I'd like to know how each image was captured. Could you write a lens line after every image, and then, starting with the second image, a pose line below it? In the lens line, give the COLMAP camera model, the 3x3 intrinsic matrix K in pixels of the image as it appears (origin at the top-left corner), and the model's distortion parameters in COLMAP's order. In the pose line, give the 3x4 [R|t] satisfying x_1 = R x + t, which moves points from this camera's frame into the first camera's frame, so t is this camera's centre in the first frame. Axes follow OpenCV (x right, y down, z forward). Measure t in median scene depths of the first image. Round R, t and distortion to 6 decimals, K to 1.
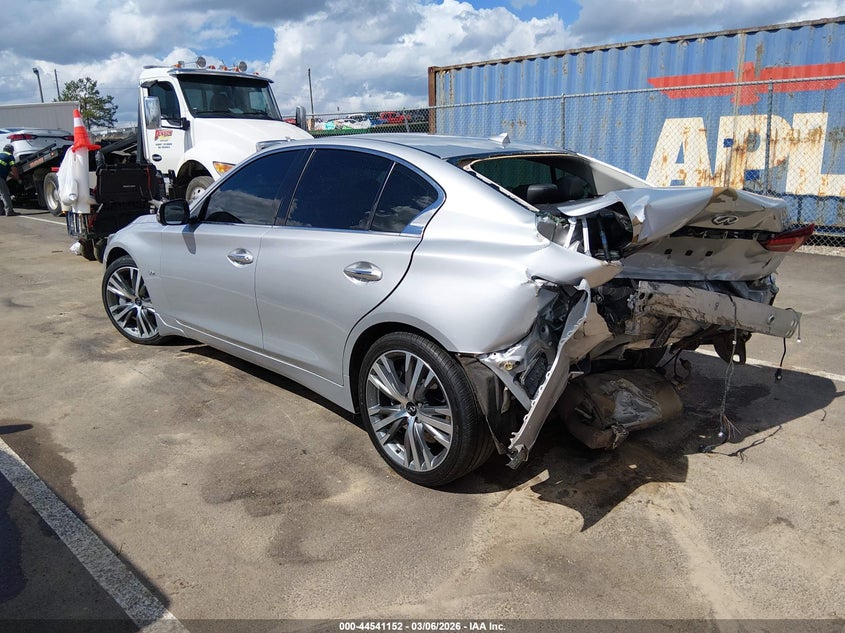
lens RADIAL K [[637.6, 0, 424.8], [0, 637.6, 315.4], [0, 0, 1]] dist [-0.003620, -0.009825]
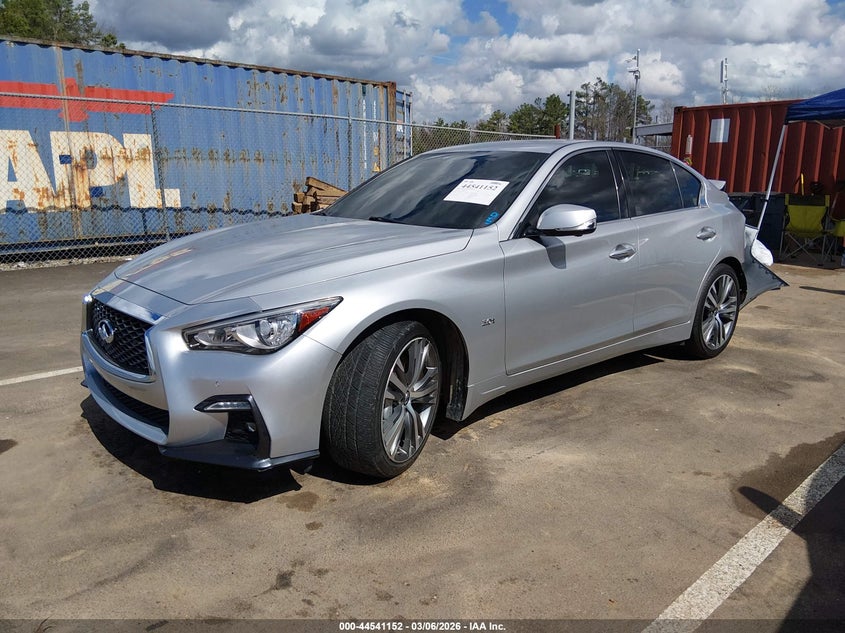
lens RADIAL K [[637.6, 0, 425.8], [0, 637.6, 314.6], [0, 0, 1]] dist [-0.003620, -0.009825]
pose [[0.087658, -0.207566, 0.974286, -0.470048], [0.248723, 0.951634, 0.180362, -0.090719], [-0.964600, 0.226517, 0.135045, 0.418516]]
